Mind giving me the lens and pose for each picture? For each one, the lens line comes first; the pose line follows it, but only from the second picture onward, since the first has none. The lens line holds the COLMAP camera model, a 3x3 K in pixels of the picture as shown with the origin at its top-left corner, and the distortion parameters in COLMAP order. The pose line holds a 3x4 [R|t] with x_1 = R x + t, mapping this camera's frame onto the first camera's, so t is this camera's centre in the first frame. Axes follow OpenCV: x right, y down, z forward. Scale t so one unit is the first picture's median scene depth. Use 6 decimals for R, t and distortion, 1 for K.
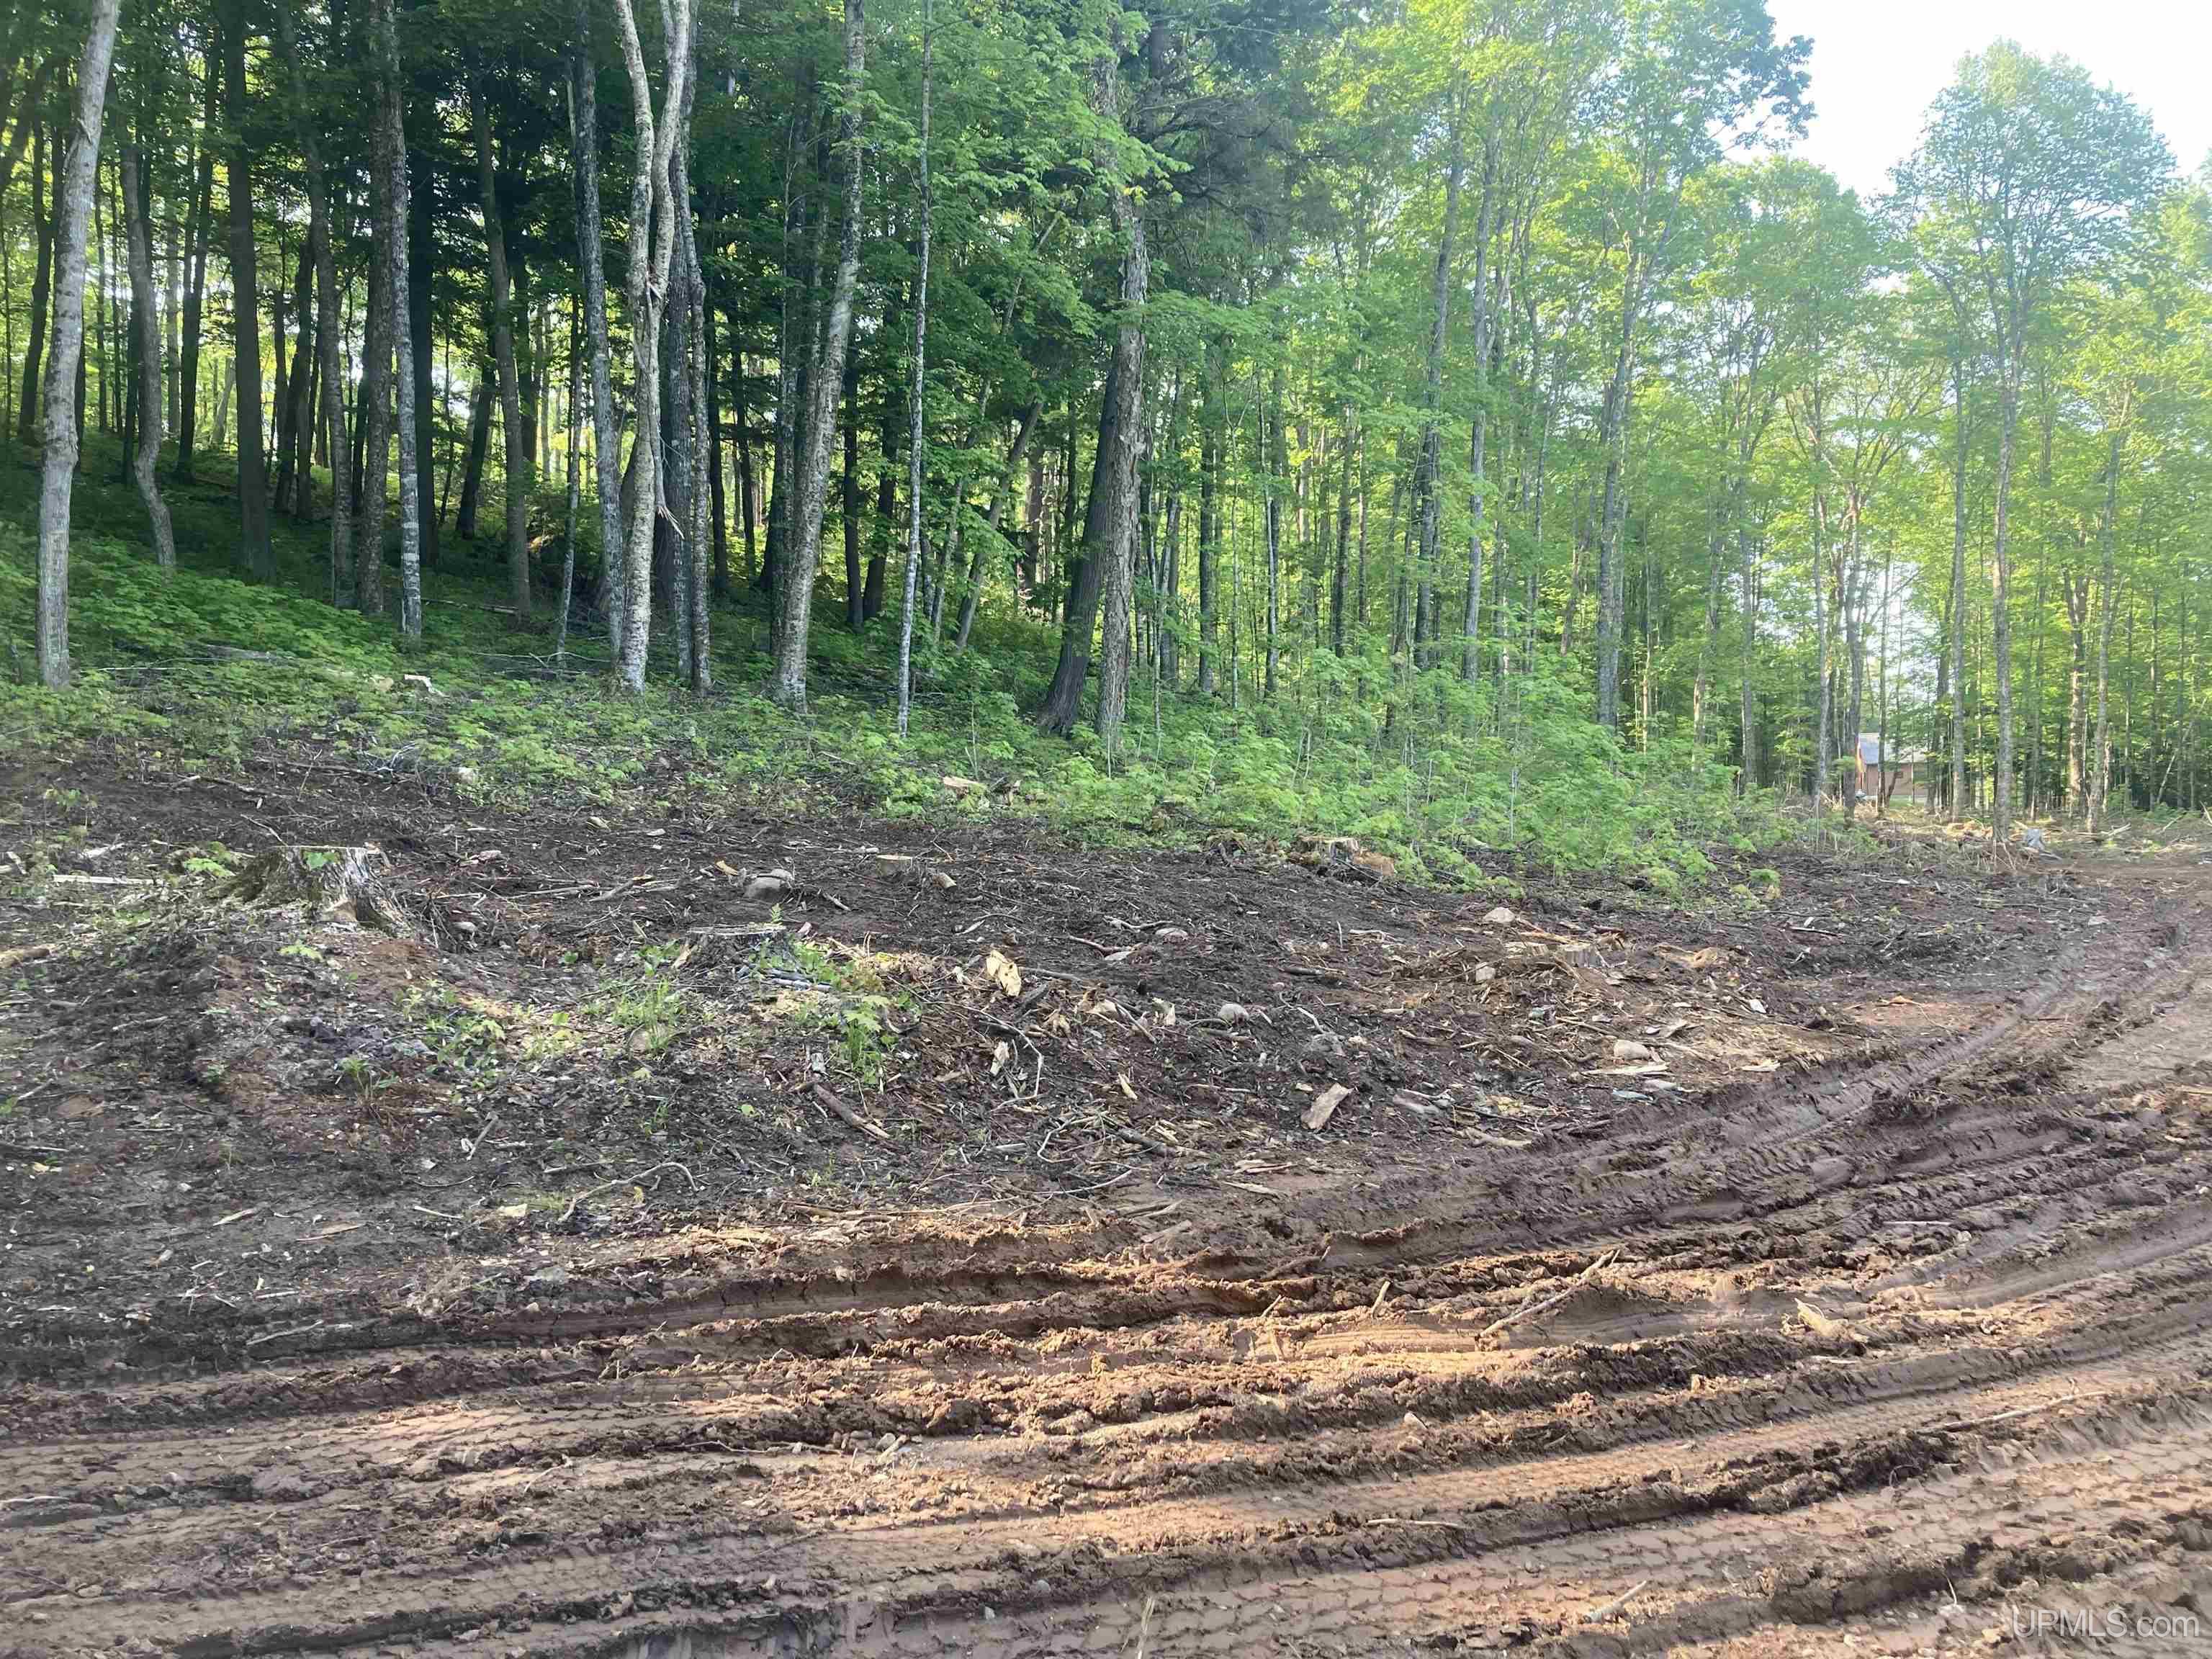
lens RADIAL K [[1802.9, 0, 1104.1], [0, 1802.9, 862.5], [0, 0, 1]] dist [0.030139, -0.010941]
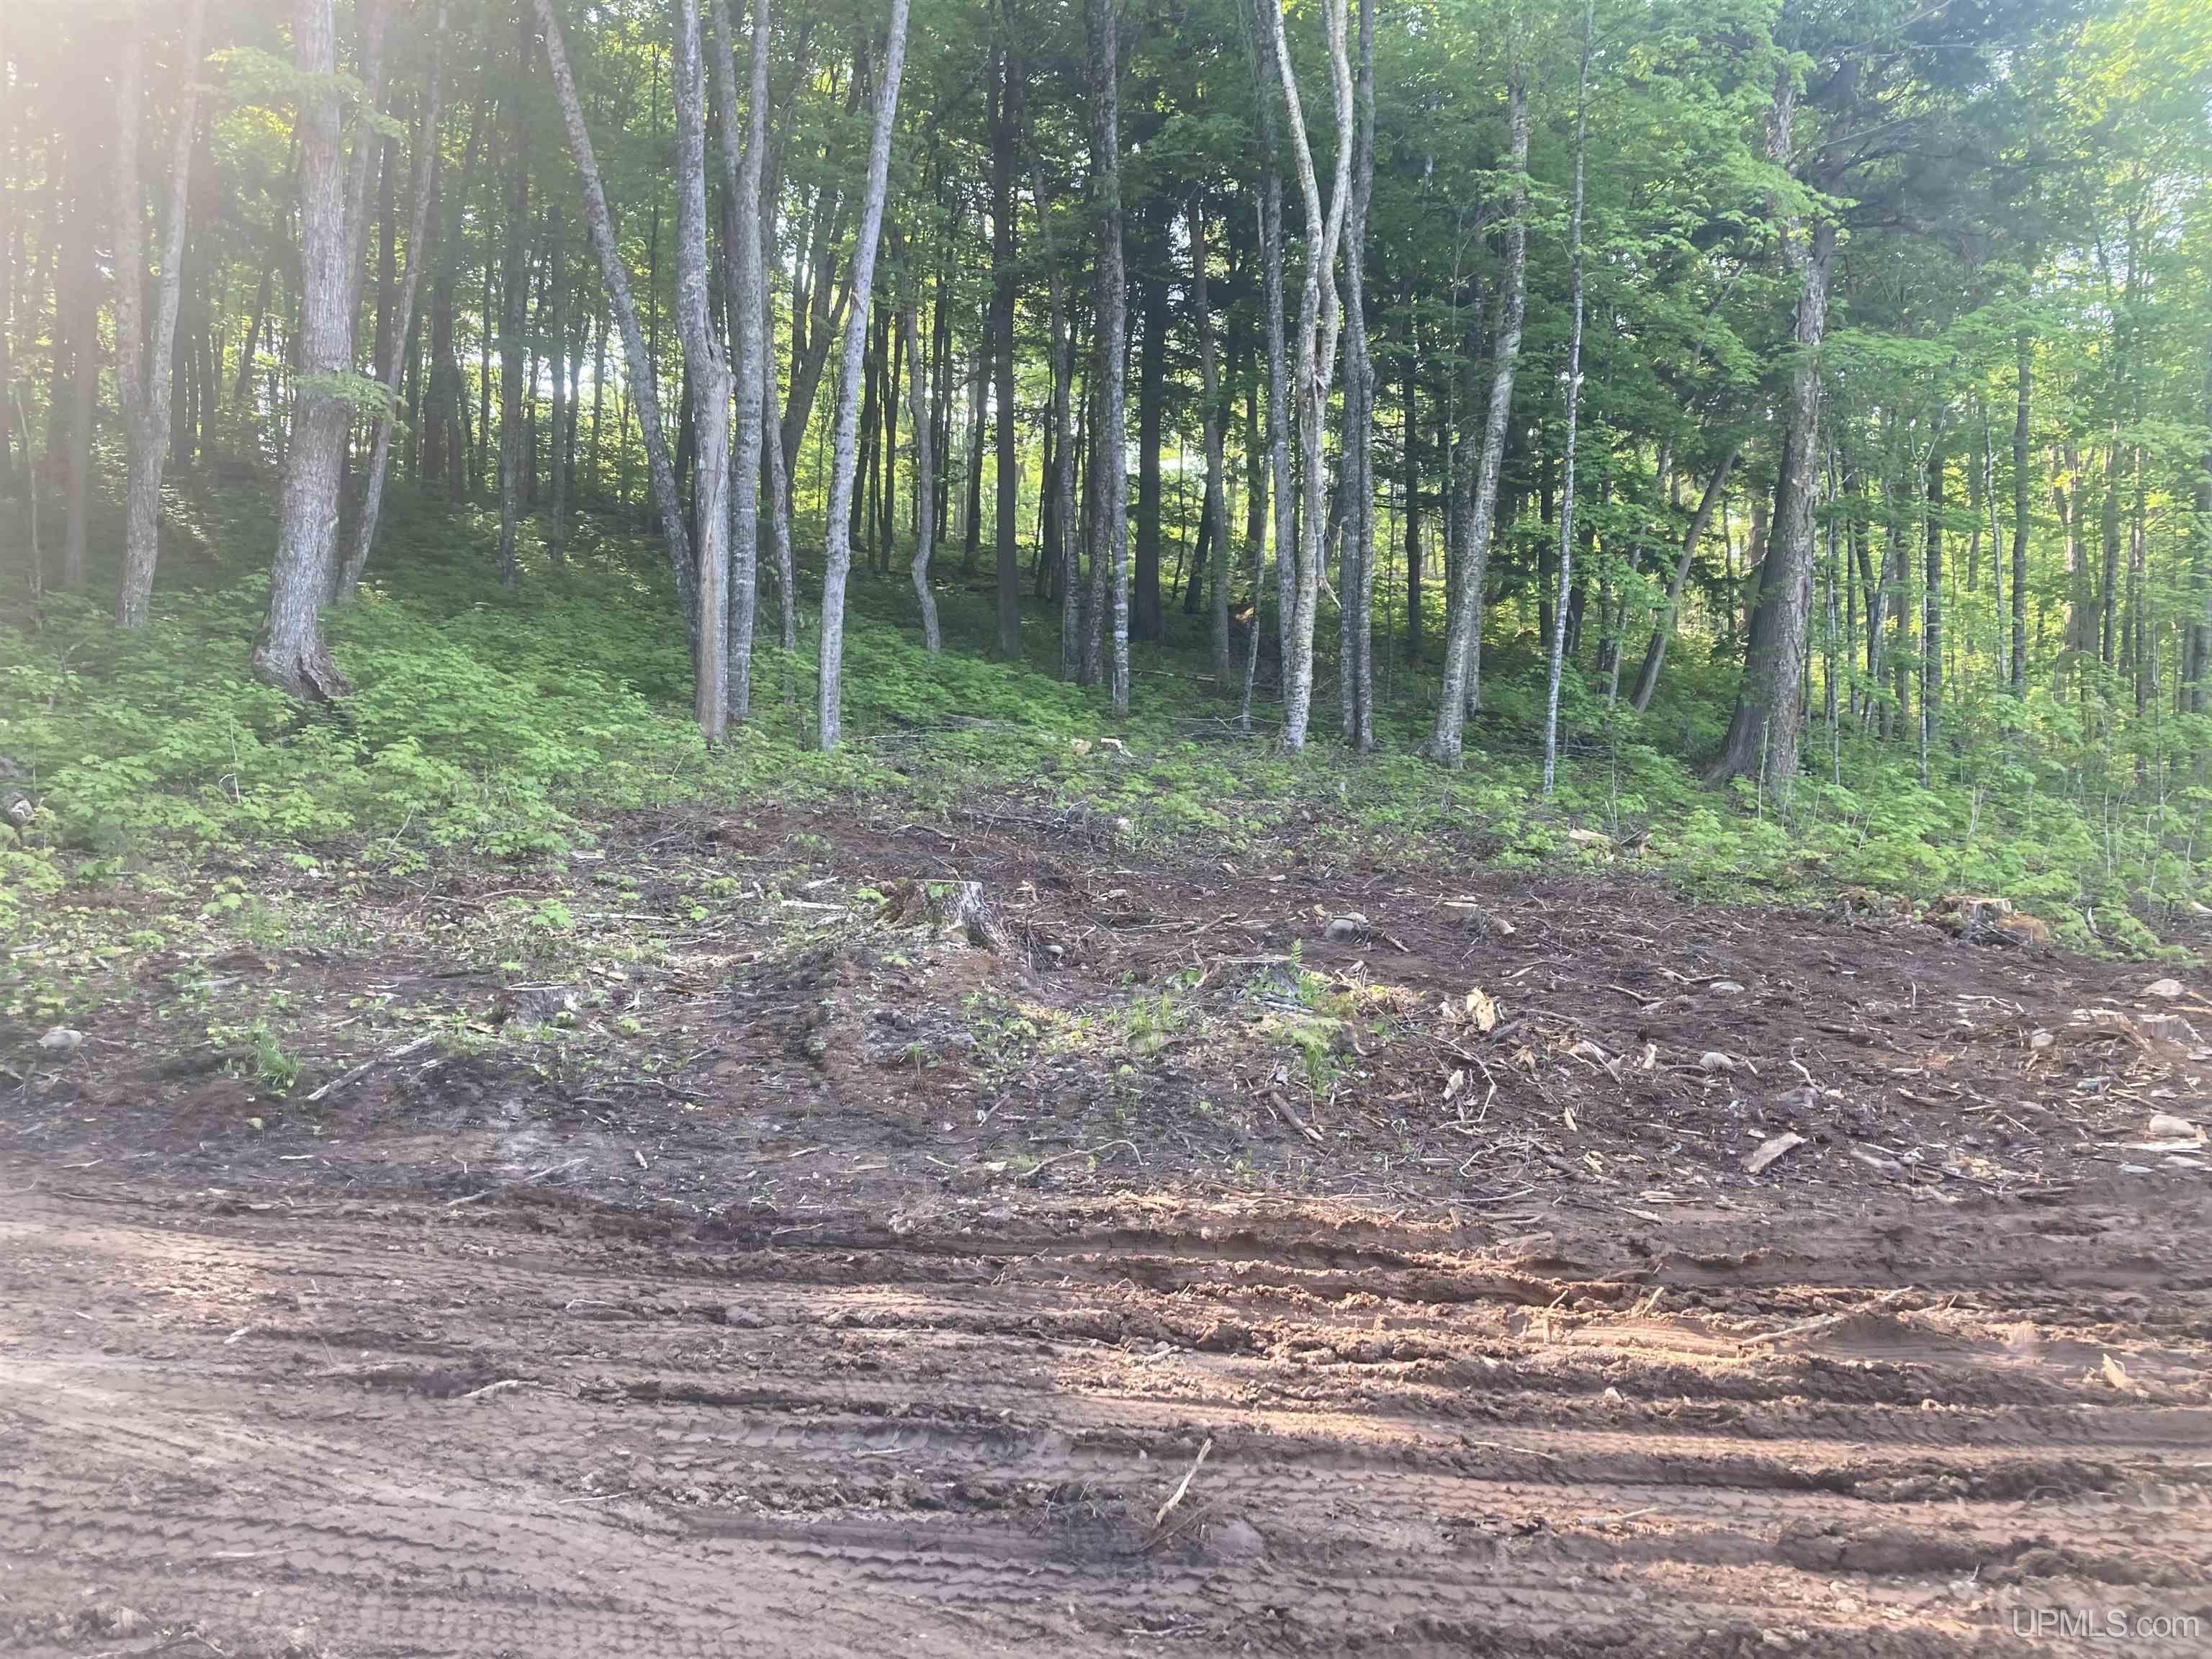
lens RADIAL K [[1822.1, 0, 1106.0], [0, 1822.1, 829.5], [0, 0, 1]] dist [0.077988, -0.091289]
pose [[0.915803, 0.007624, -0.401555, 0.221095], [-0.027222, 0.998699, -0.043121, 0.009496], [0.400704, 0.050422, 0.914819, -0.126203]]
